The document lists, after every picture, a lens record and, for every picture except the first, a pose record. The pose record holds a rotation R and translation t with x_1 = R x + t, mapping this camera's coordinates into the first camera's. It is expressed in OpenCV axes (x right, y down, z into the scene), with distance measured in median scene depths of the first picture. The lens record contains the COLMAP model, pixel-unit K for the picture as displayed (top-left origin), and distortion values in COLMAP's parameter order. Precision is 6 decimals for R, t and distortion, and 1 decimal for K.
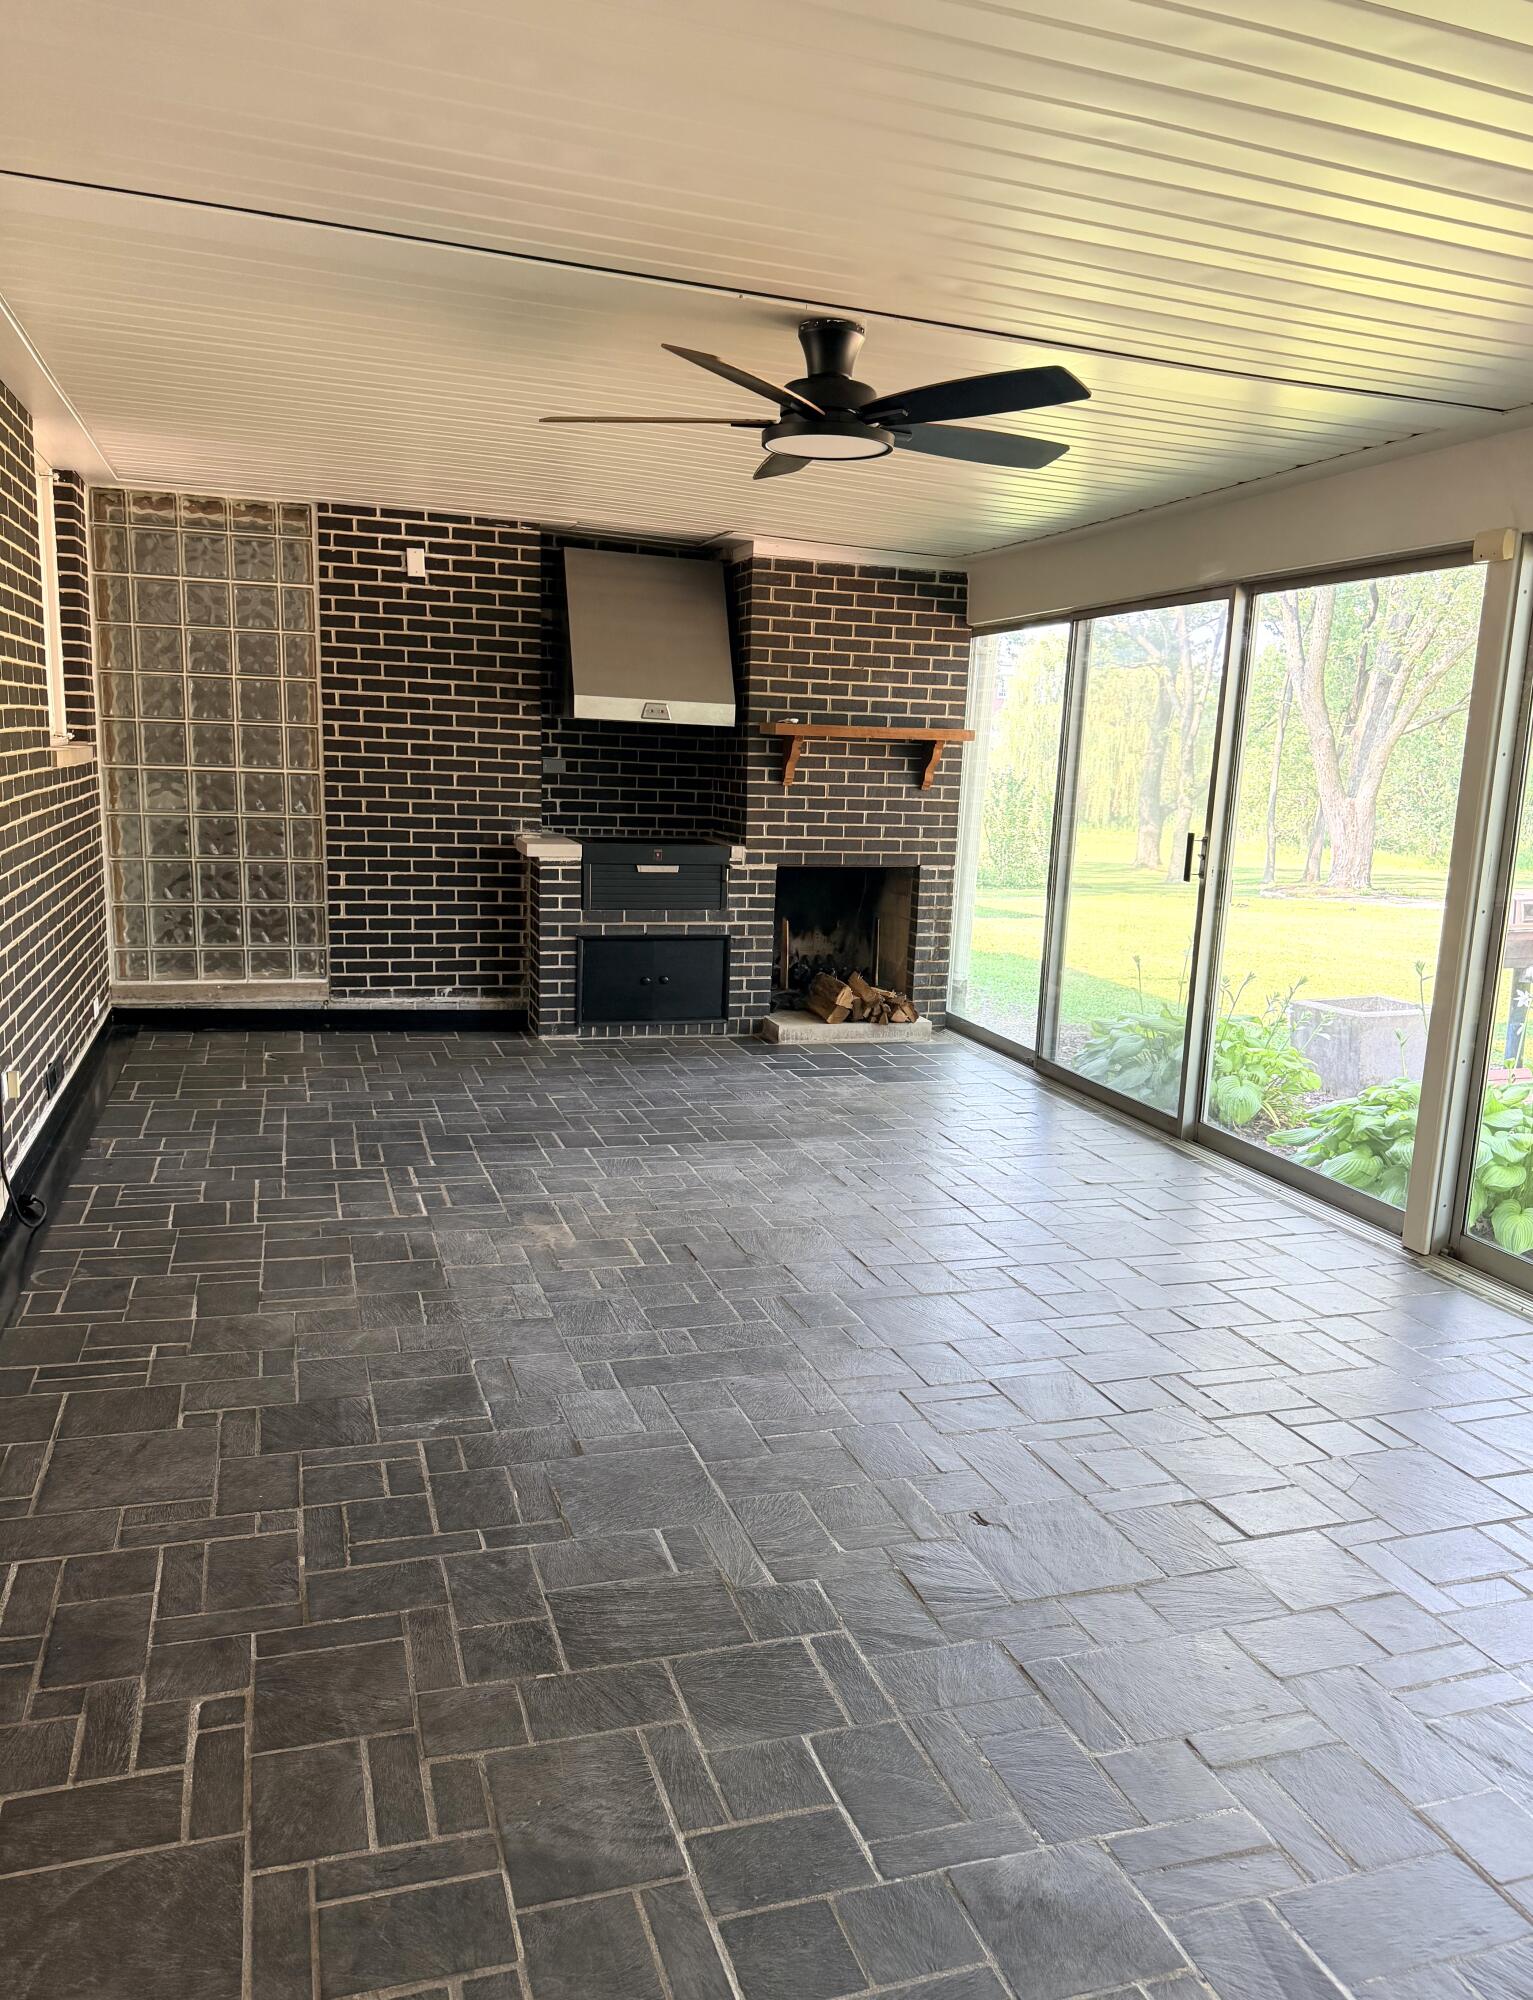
lens RADIAL K [[1478.1, 0, 776.1], [0, 1478.1, 998.3], [0, 0, 1]] dist [-0.003768, -0.009932]
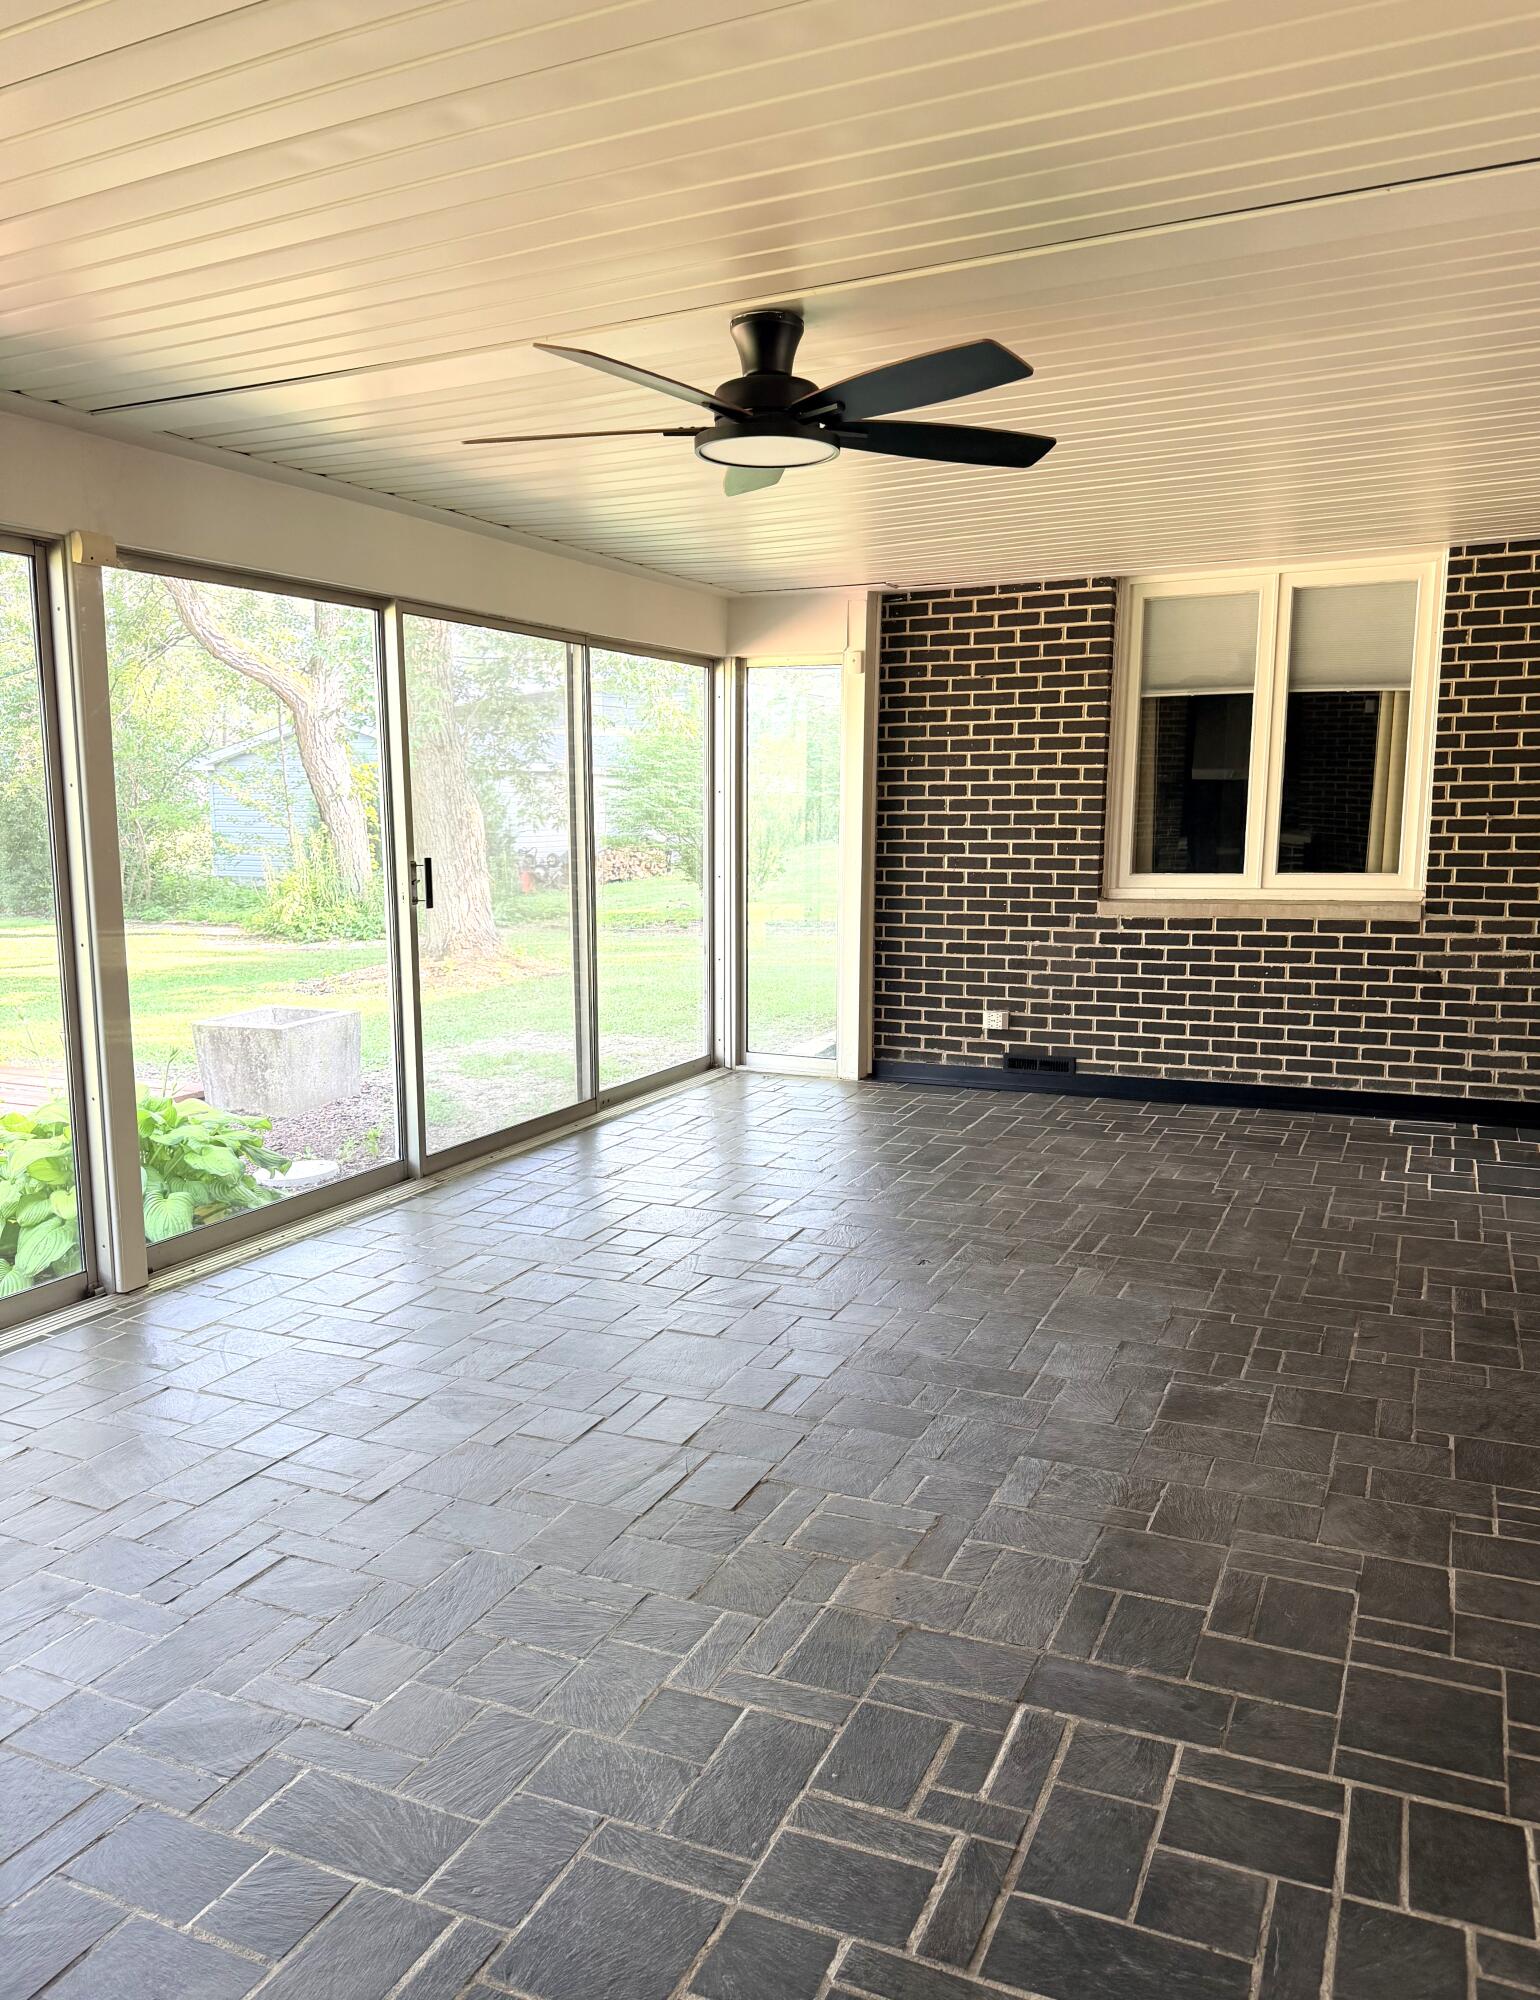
lens RADIAL K [[1478.1, 0, 771.6], [0, 1478.1, 1008.9], [0, 0, 1]] dist [-0.003768, -0.009932]
pose [[-0.731121, -0.141119, 0.667493, -0.648766], [0.090164, 0.949806, 0.299564, -0.336378], [-0.676263, 0.279201, -0.681700, 1.796924]]
